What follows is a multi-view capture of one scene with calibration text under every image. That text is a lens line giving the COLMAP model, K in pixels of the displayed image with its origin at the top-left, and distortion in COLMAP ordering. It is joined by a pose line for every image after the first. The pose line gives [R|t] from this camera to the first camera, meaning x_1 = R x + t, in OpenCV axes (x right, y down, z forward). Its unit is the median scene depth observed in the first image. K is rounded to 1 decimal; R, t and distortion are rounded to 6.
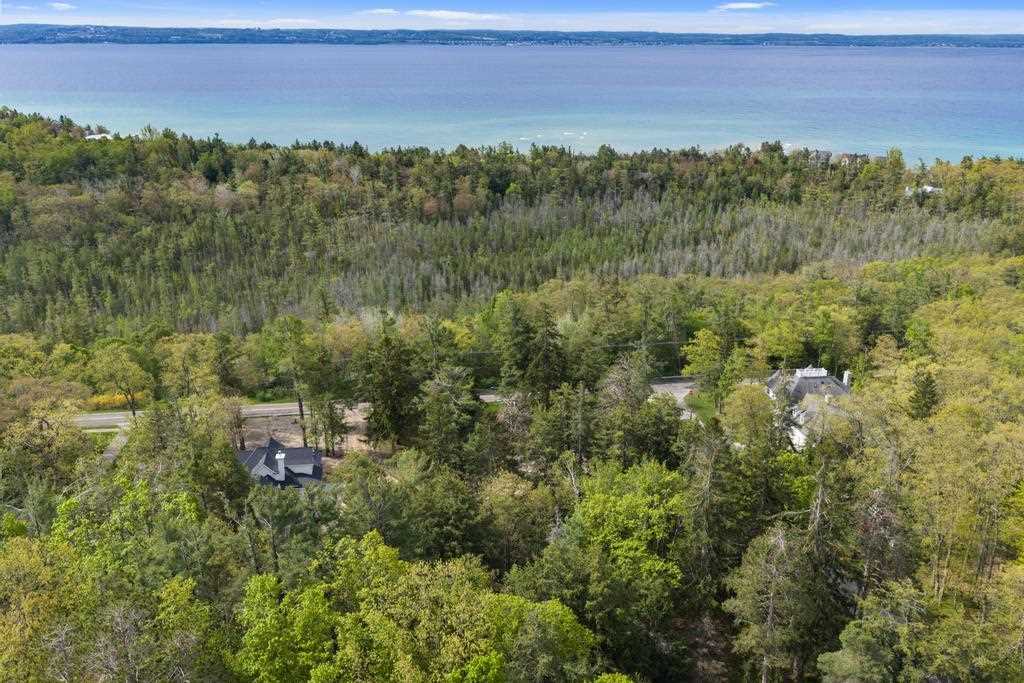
lens RADIAL K [[845.1, 0, 512.0], [0, 845.1, 341.5], [0, 0, 1]] dist [0.027858, -0.051823]
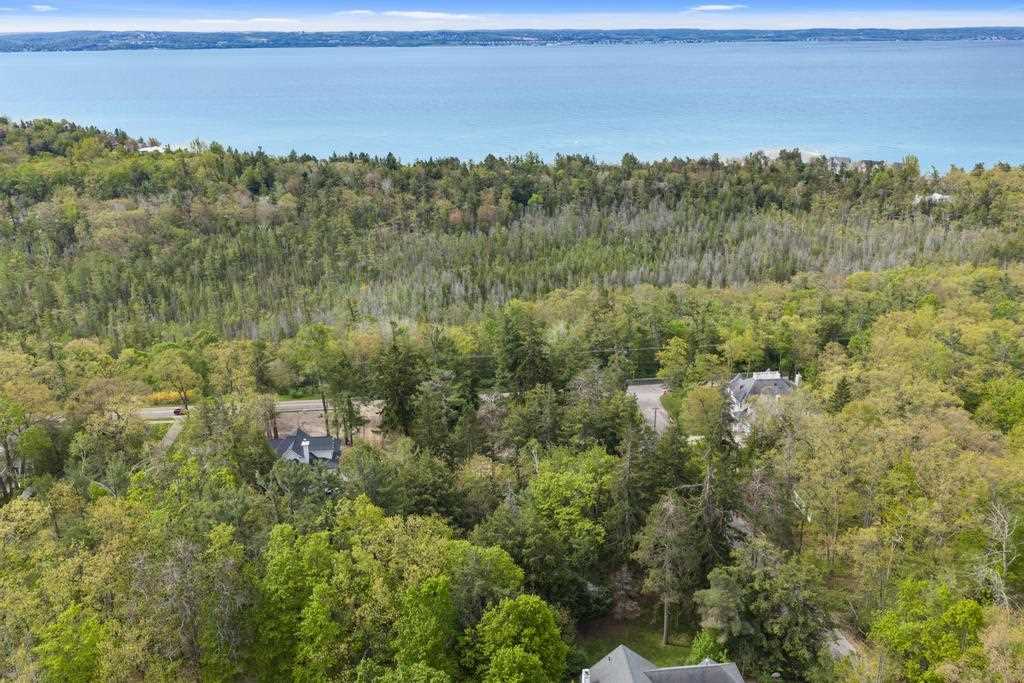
lens RADIAL K [[845.1, 0, 512.0], [0, 845.1, 341.5], [0, 0, 1]] dist [0.027858, -0.051823]
pose [[0.998840, 0.001897, -0.048122, 0.037843], [-0.001832, 0.999997, 0.001396, -0.005959], [0.048125, -0.001306, 0.998840, -0.092695]]
